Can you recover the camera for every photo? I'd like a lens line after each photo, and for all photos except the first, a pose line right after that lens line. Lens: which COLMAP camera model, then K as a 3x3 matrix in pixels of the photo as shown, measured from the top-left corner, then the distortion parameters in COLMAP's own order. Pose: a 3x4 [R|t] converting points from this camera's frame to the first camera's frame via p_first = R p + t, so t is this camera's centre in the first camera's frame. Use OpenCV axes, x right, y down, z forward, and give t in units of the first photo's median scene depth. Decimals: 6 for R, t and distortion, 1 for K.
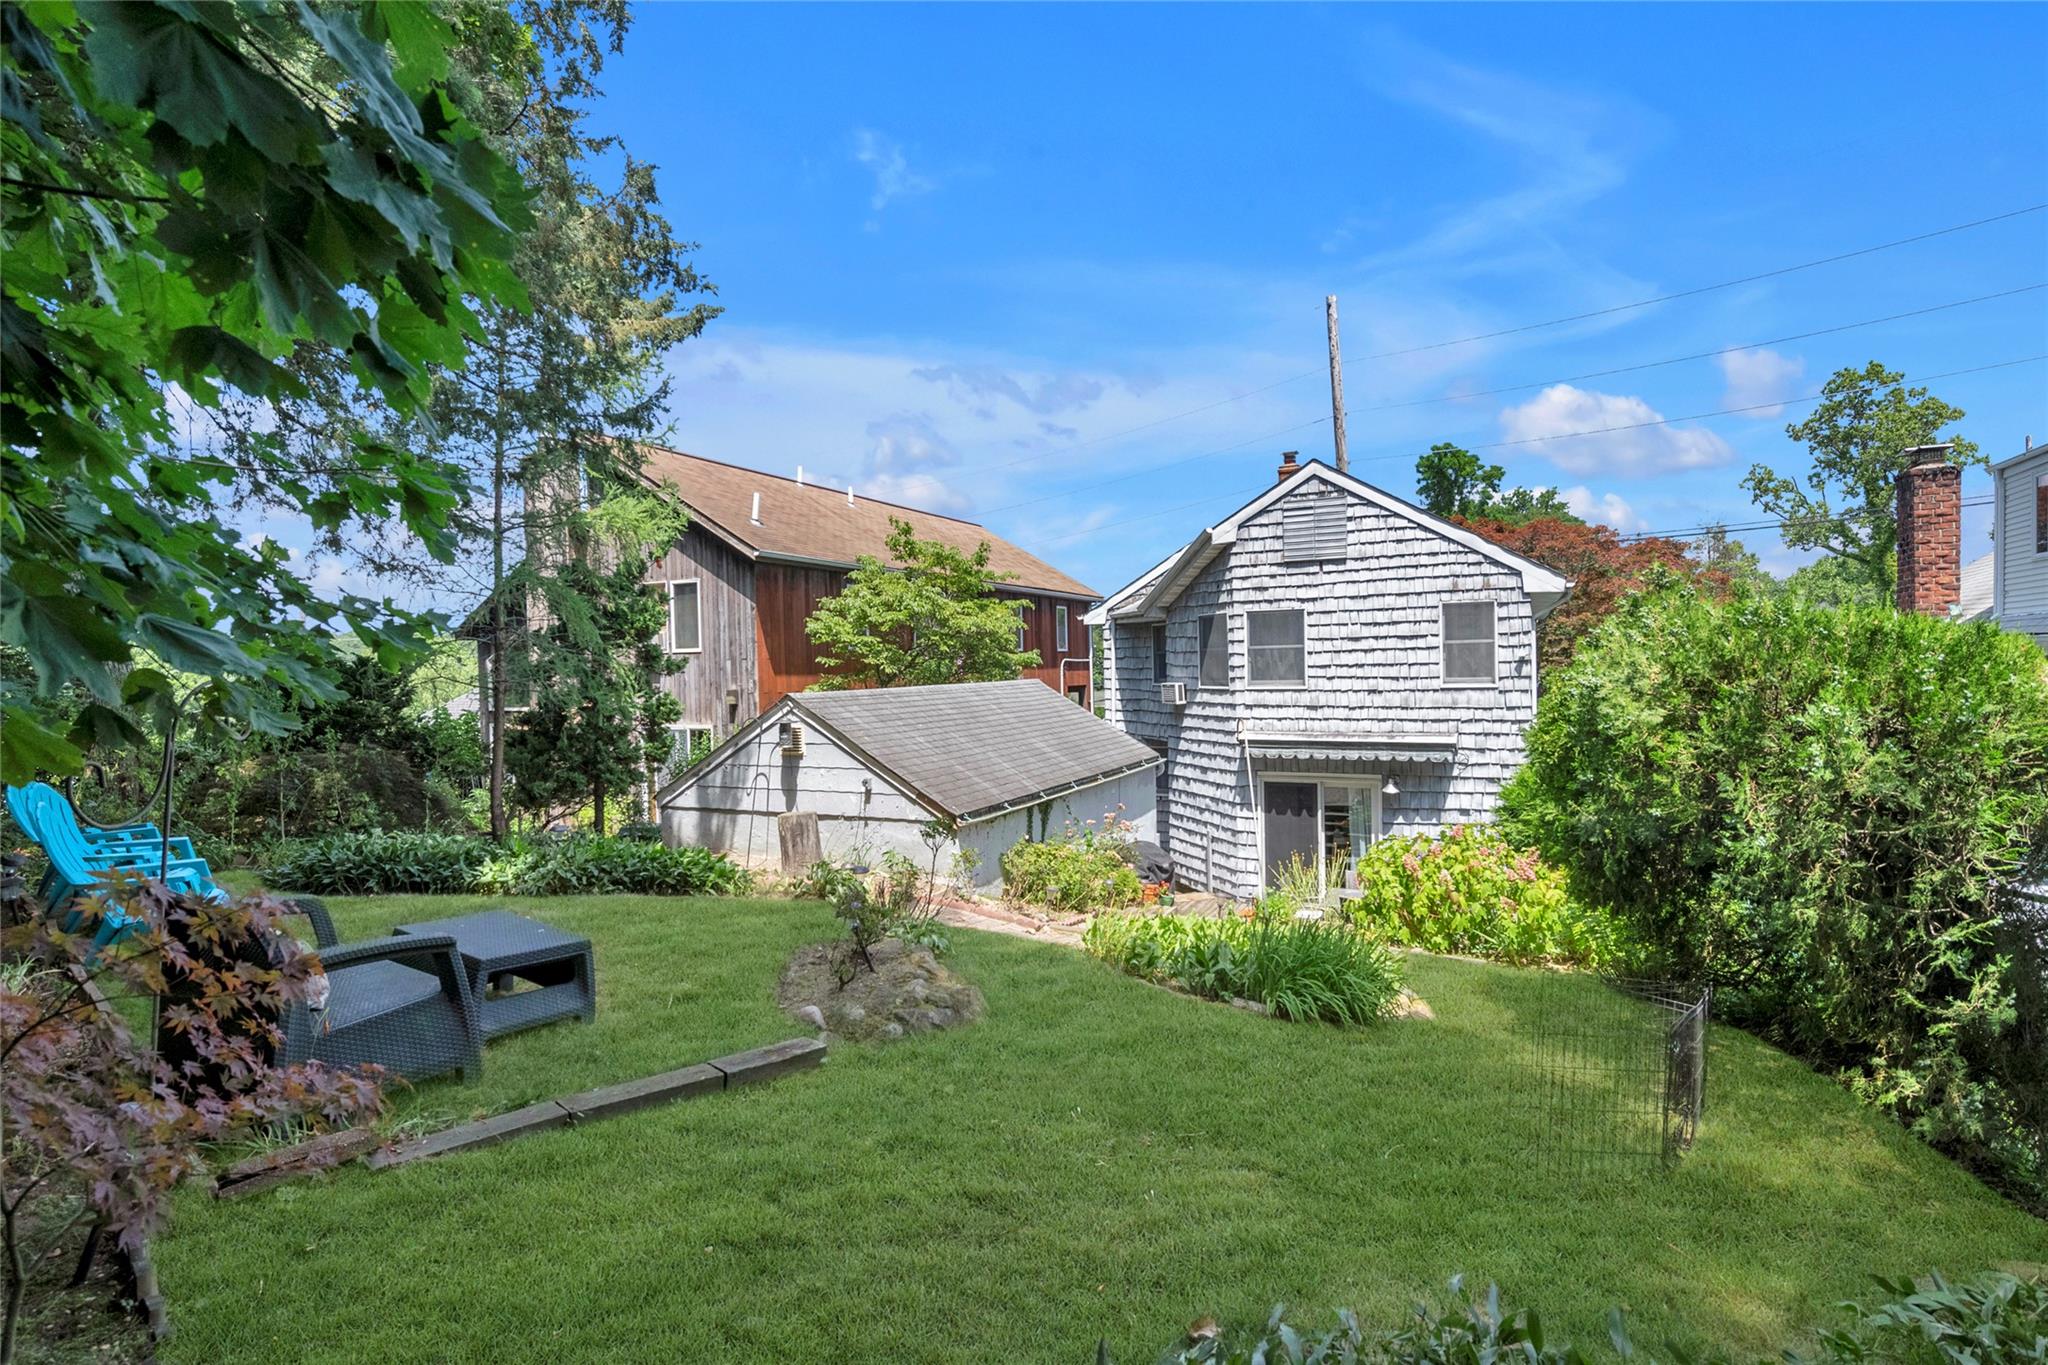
lens RADIAL K [[1002.4, 0, 1023.7], [0, 1002.4, 678.7], [0, 0, 1]] dist [-0.005833, -0.000690]
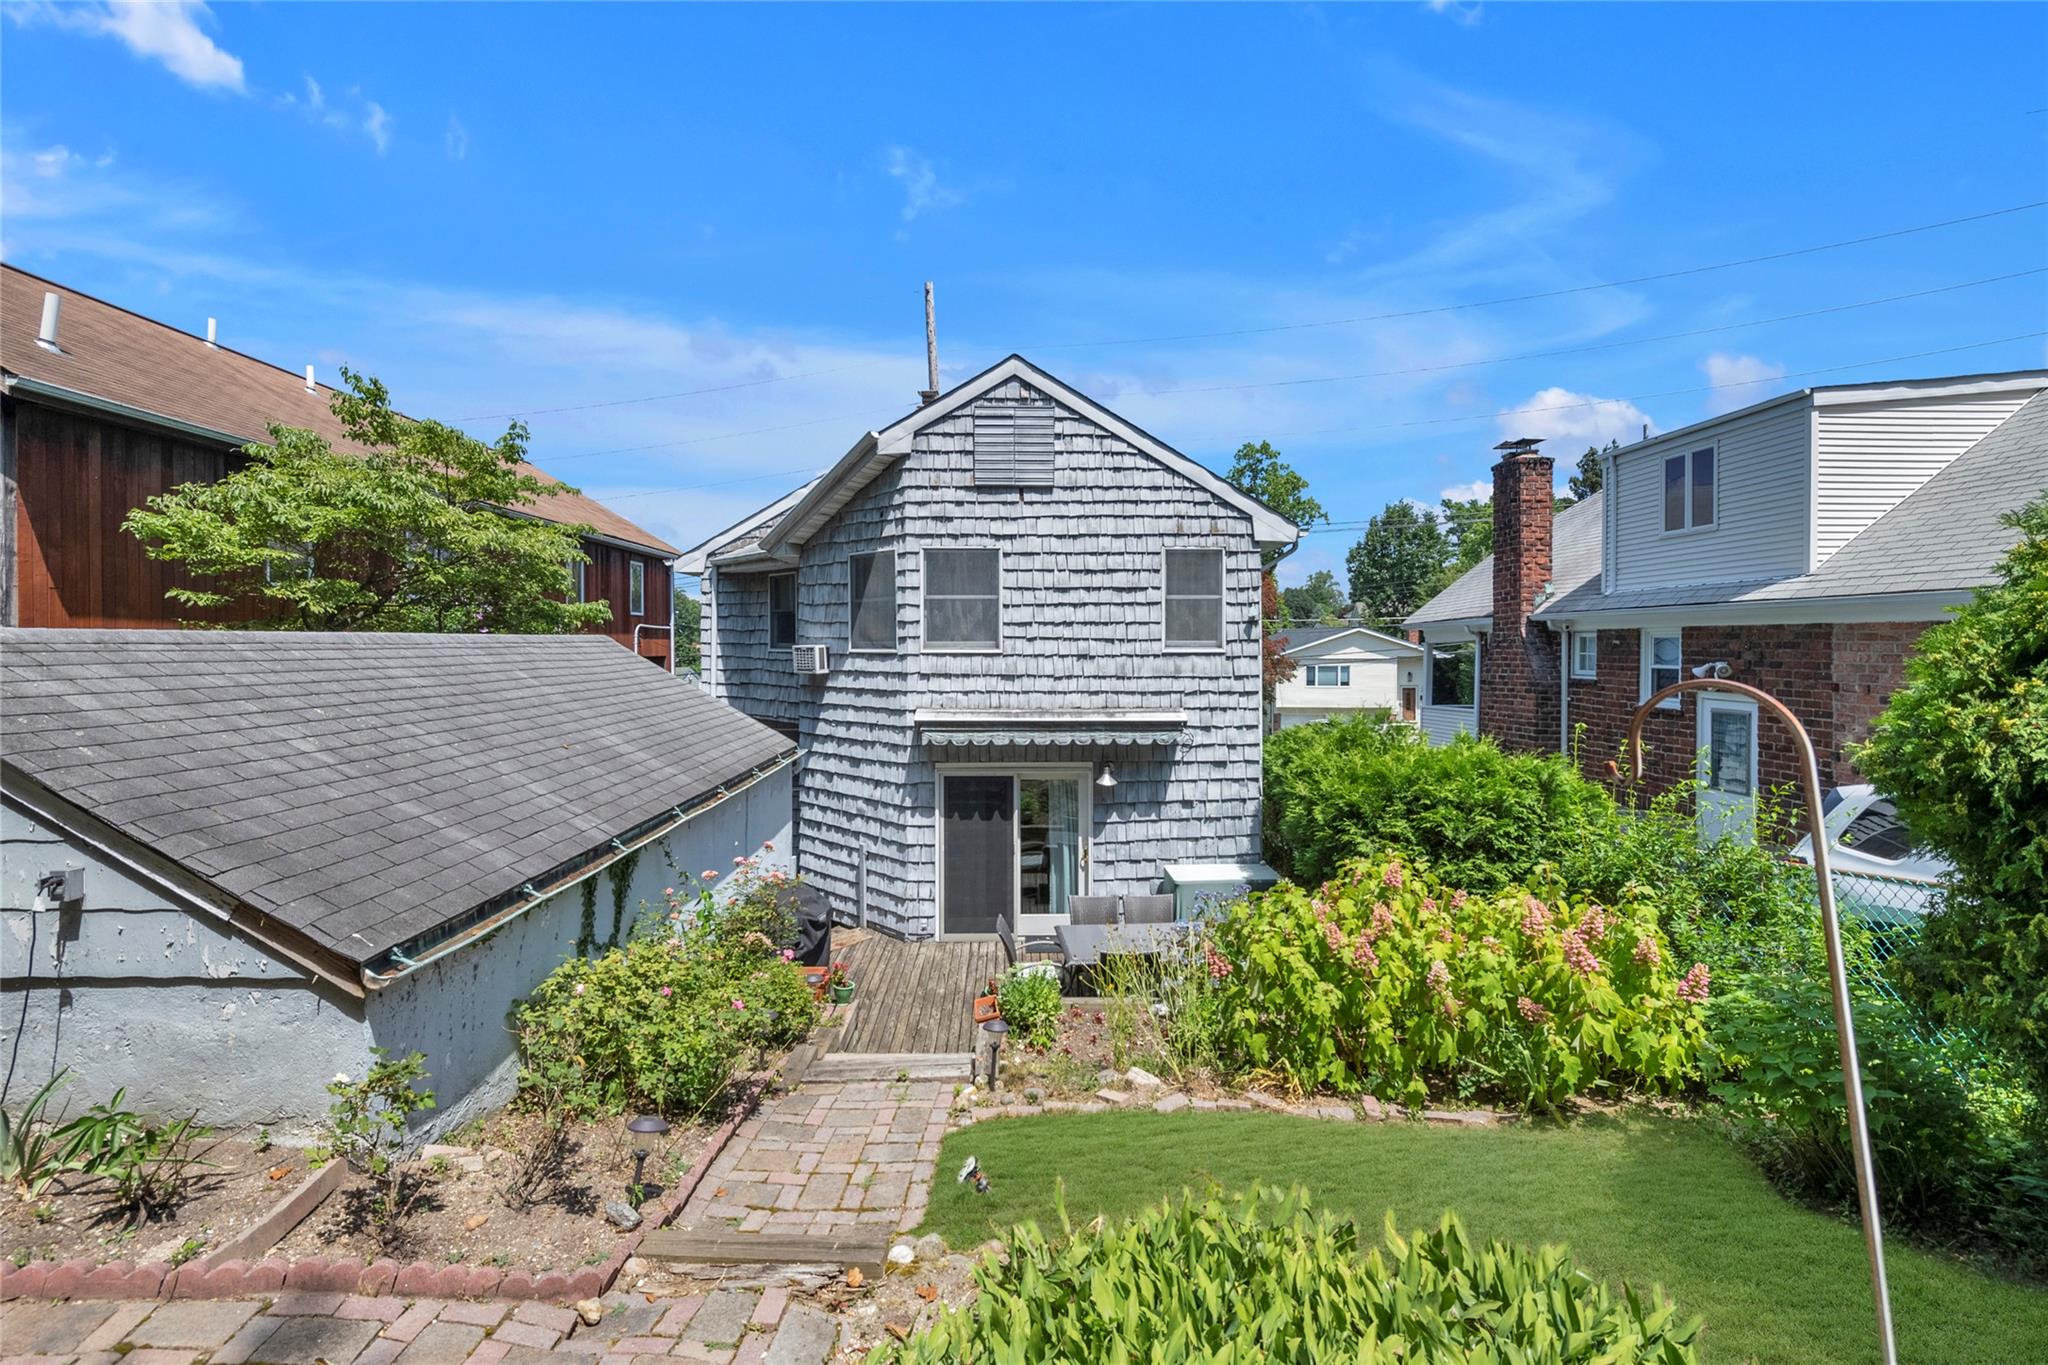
lens RADIAL K [[818.0, 0, 1025.2], [0, 818.0, 653.1], [0, 0, 1]] dist [-0.008830, -0.000711]
pose [[0.880748, 0.015510, 0.473331, 0.002820], [-0.010944, 0.999863, -0.012400, 0.017719], [-0.473459, 0.005742, 0.880797, 0.436916]]
